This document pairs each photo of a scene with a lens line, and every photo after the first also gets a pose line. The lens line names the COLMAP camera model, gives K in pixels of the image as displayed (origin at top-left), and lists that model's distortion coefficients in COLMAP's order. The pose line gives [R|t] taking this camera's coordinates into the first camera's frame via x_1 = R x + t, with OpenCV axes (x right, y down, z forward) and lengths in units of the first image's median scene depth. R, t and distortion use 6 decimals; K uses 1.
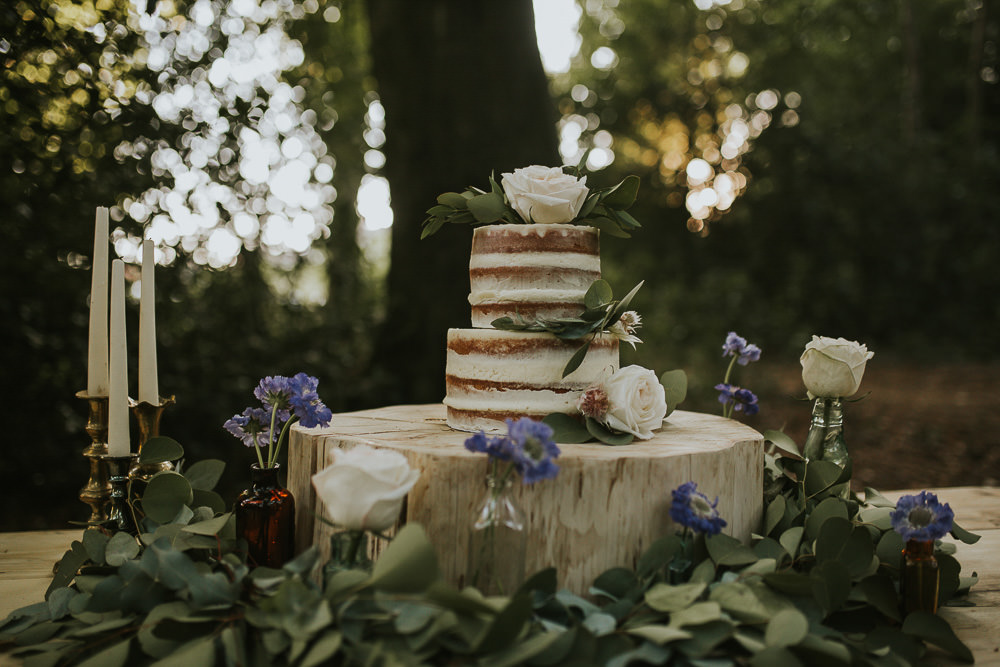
lens RADIAL K [[961.1, 0, 499.1], [0, 961.1, 333.2], [0, 0, 1]] dist [-0.032691, 0.000000]
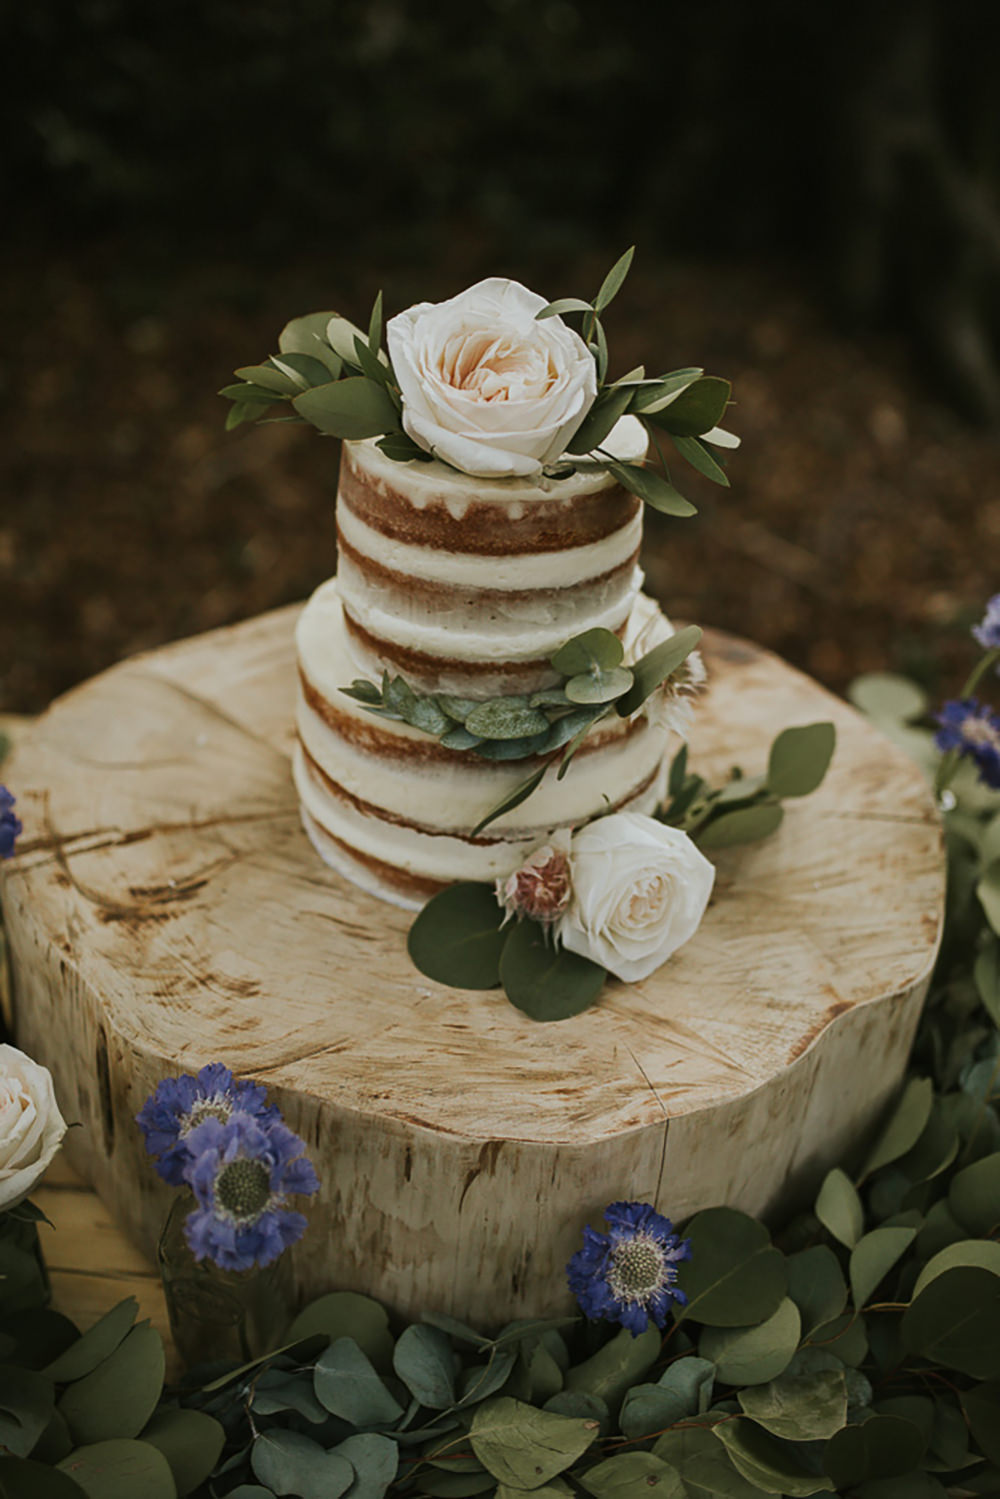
lens RADIAL K [[1440.7, 0, 509.1], [0, 1440.7, 749.7], [0, 0, 1]] dist [-0.032691, 0.000000]
pose [[0.963603, 0.177140, -0.200225, 0.242074], [-0.037988, 0.832092, 0.553335, -0.420687], [0.264623, -0.525590, 0.808536, 0.533117]]
